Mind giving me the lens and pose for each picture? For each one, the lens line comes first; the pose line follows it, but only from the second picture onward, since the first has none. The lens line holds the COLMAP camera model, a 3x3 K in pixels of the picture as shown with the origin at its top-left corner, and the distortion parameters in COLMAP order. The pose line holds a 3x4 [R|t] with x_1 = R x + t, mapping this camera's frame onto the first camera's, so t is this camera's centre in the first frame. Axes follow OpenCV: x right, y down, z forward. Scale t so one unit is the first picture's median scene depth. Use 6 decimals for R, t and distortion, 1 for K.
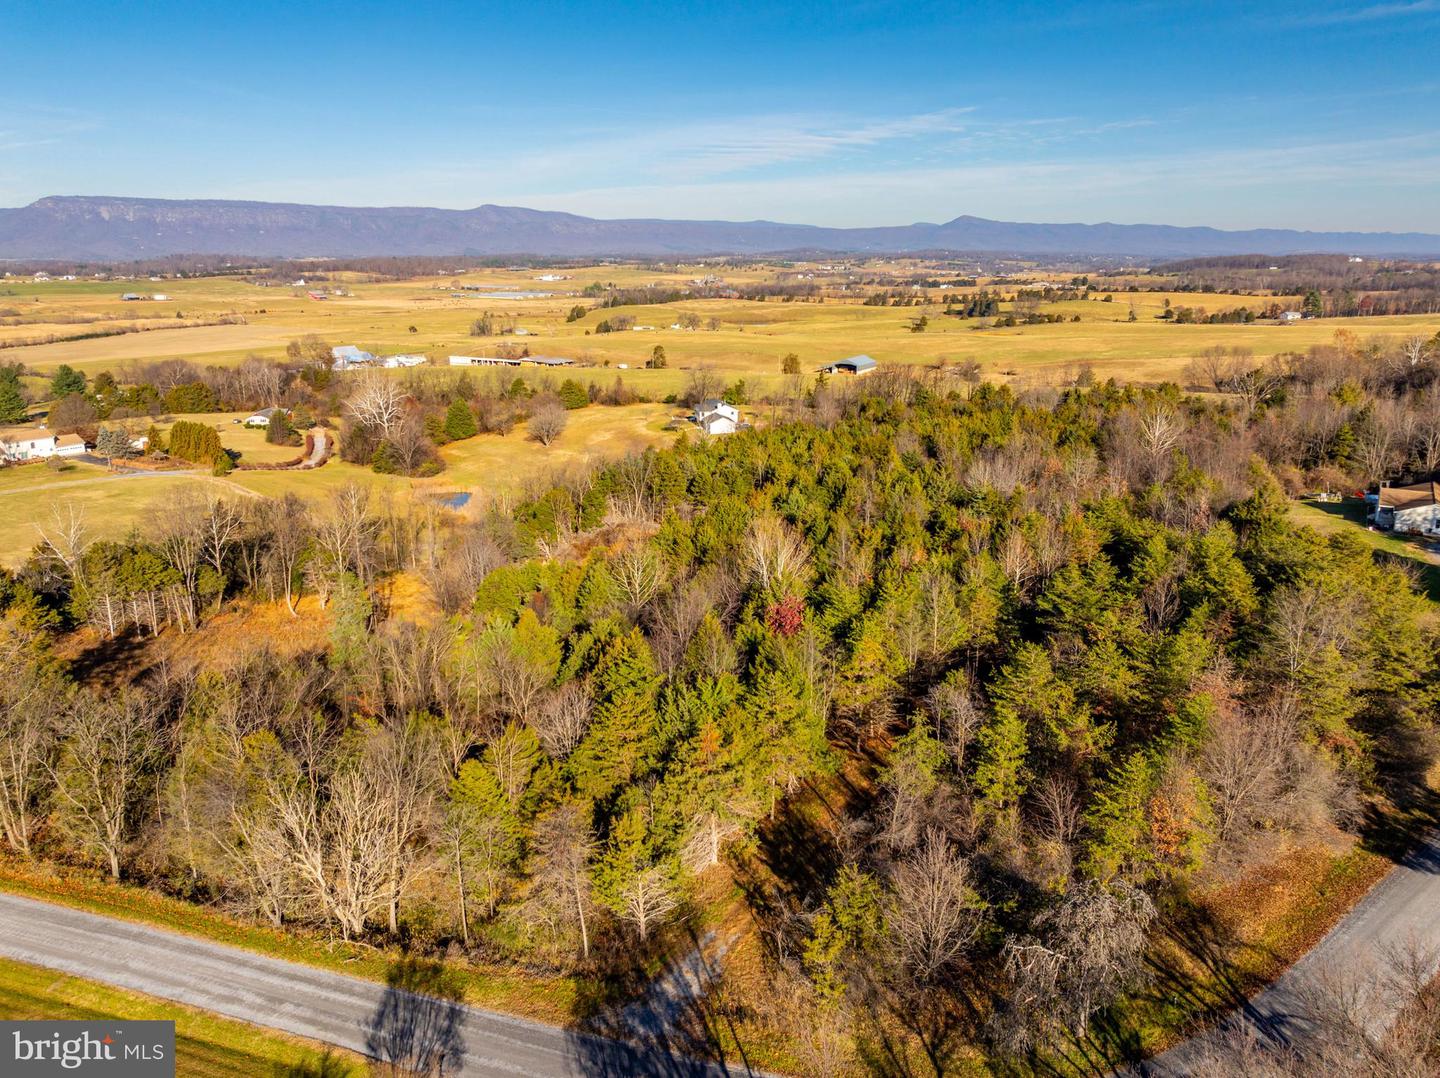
lens RADIAL K [[1005.7, 0, 726.5], [0, 1005.7, 528.7], [0, 0, 1]] dist [-0.021400, 0.013581]
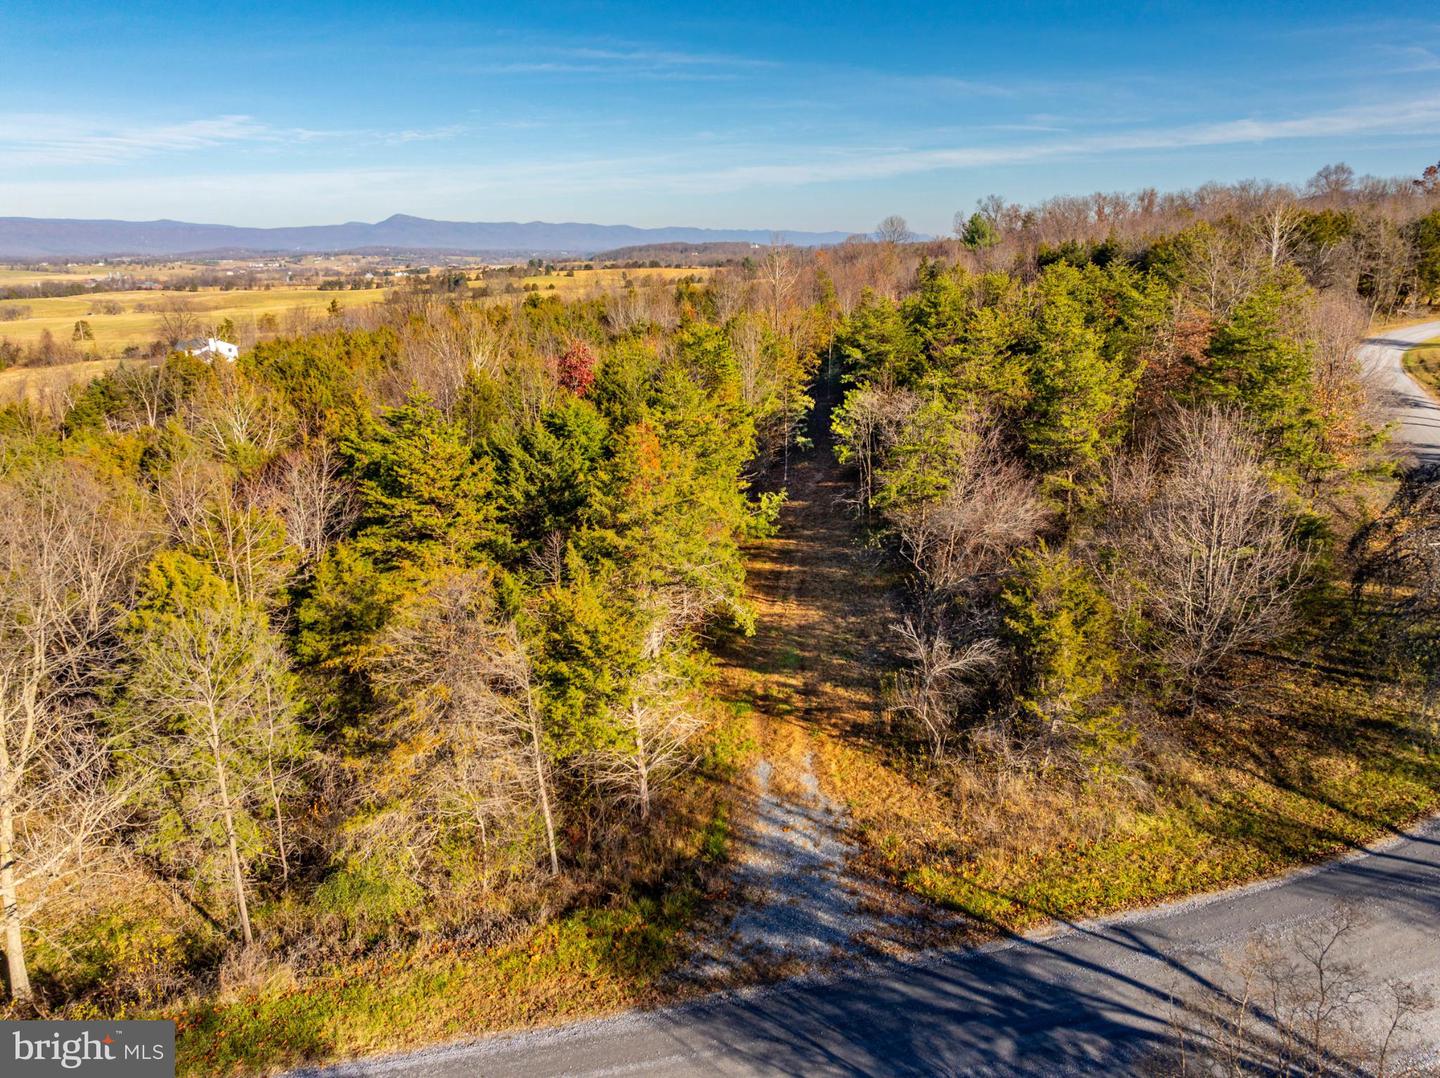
lens RADIAL K [[1005.7, 0, 718.3], [0, 1005.7, 527.9], [0, 0, 1]] dist [-0.021400, 0.013581]
pose [[0.867600, -0.142851, 0.476303, -0.015652], [0.143550, 0.989019, 0.035143, 0.014826], [-0.476093, 0.037883, 0.878579, 0.030969]]
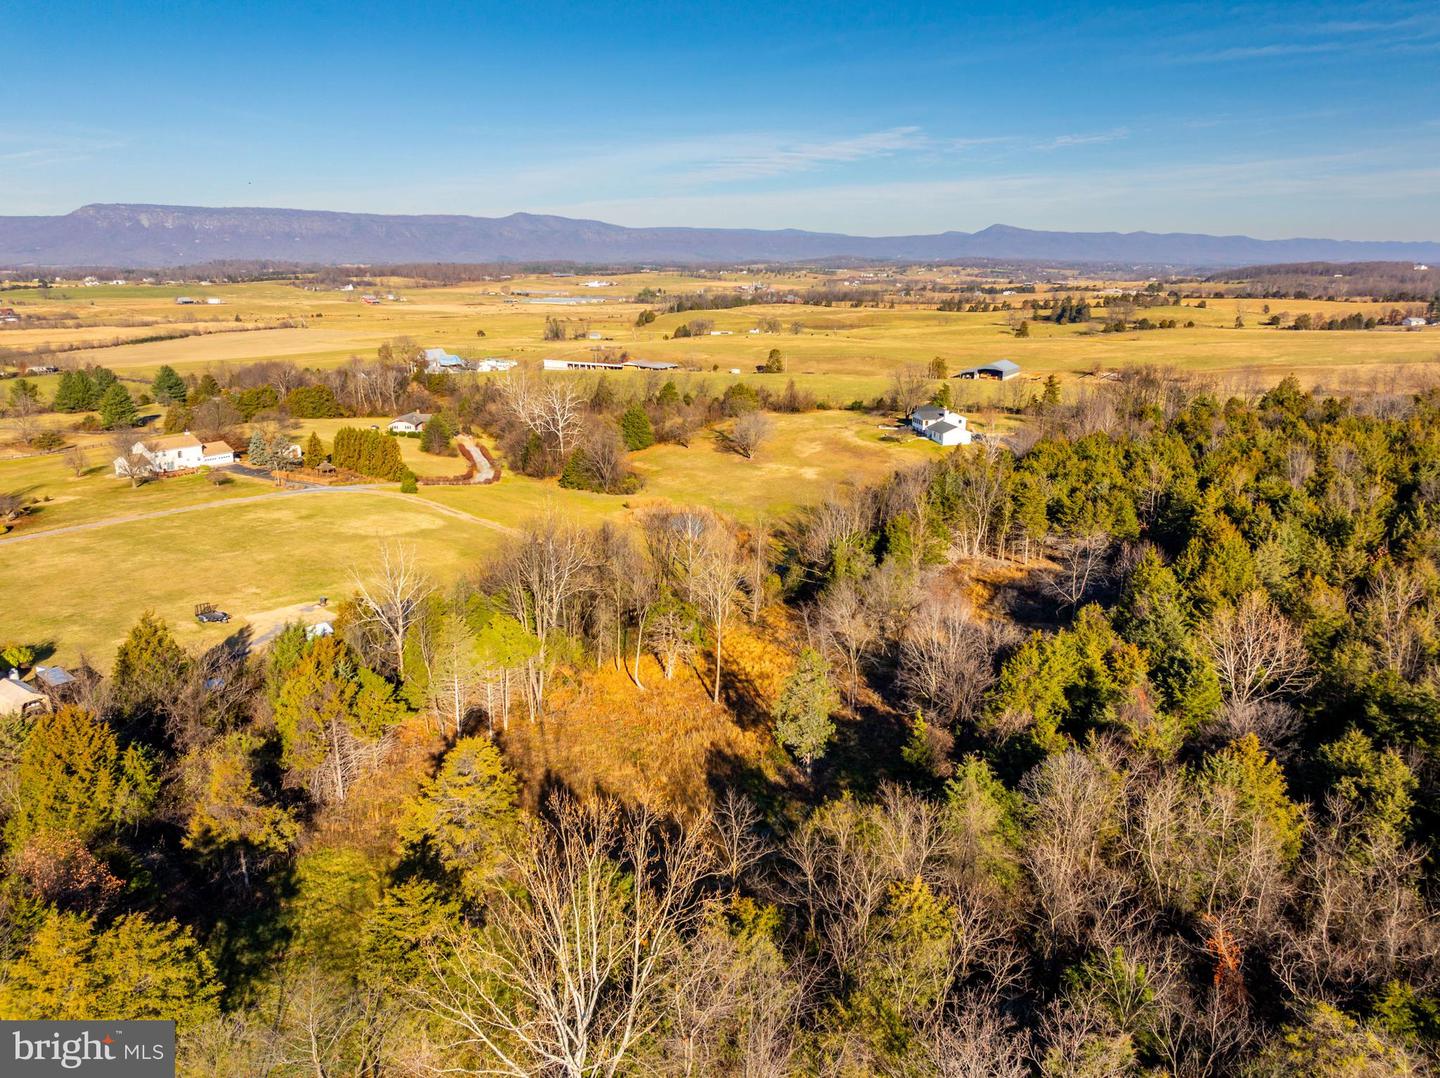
lens RADIAL K [[1005.7, 0, 723.7], [0, 1005.7, 535.4], [0, 0, 1]] dist [-0.021400, 0.013581]
pose [[0.999622, 0.008588, -0.026113, -0.048071], [-0.008641, 0.999961, -0.001913, -0.003697], [0.026096, 0.002138, 0.999657, 0.034972]]
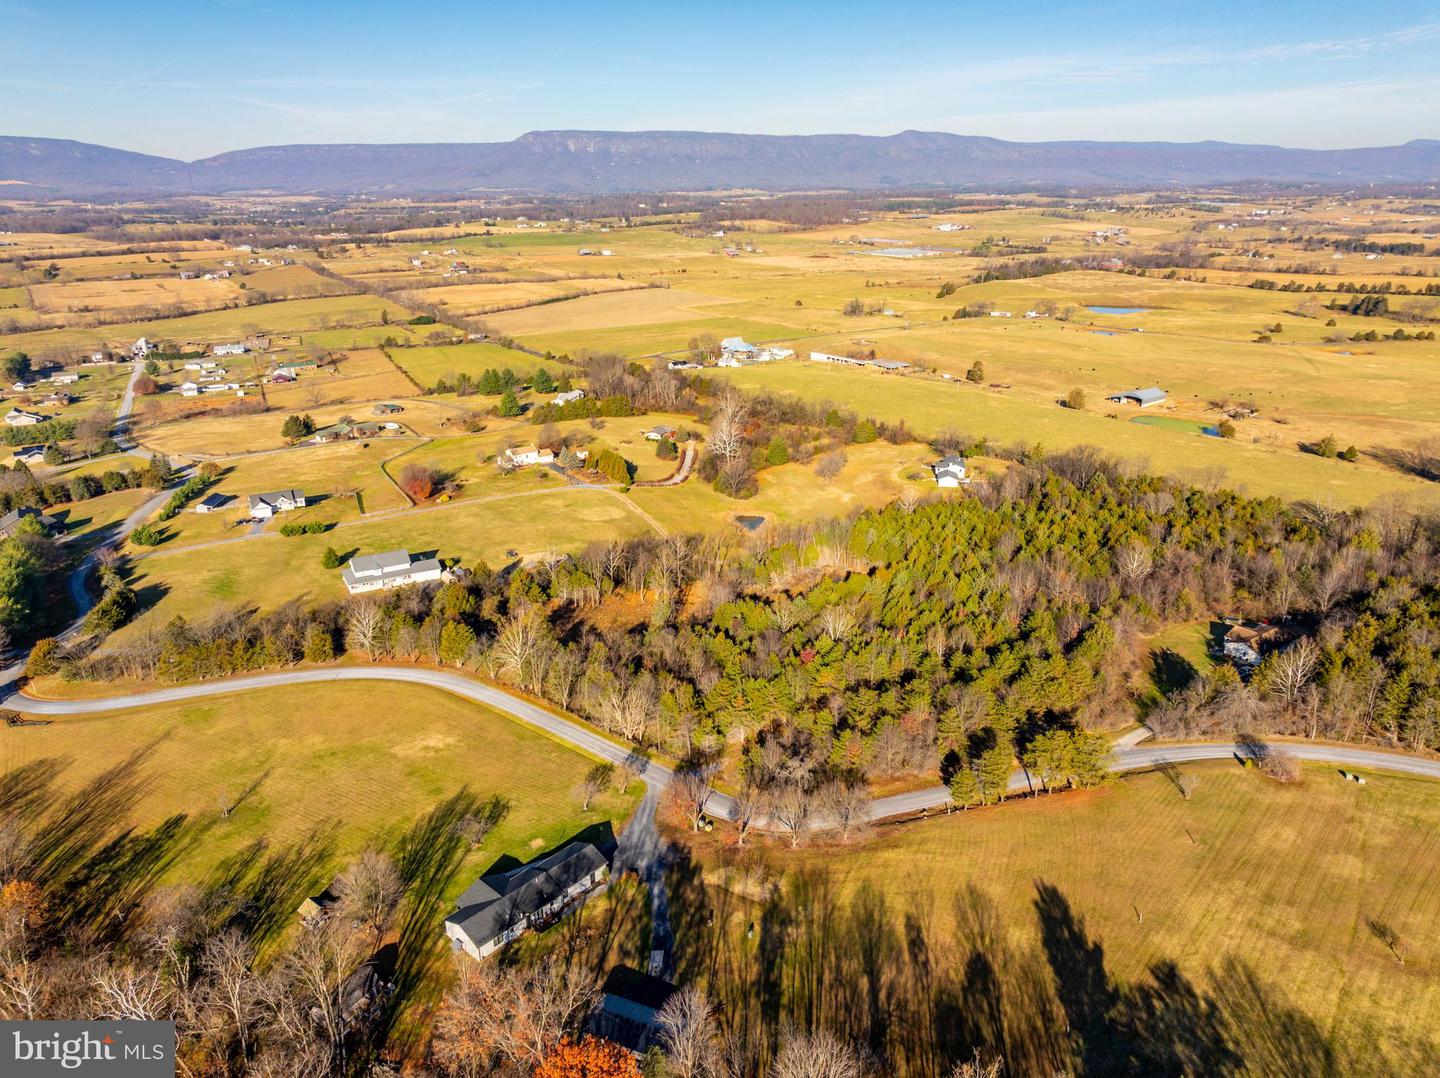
lens RADIAL K [[1005.7, 0, 730.4], [0, 1005.7, 550.8], [0, 0, 1]] dist [-0.021400, 0.013581]
pose [[0.924691, 0.130731, -0.357570, 0.060676], [-0.096978, 0.989096, 0.110834, -0.035167], [0.368160, -0.067811, 0.927286, -0.110652]]
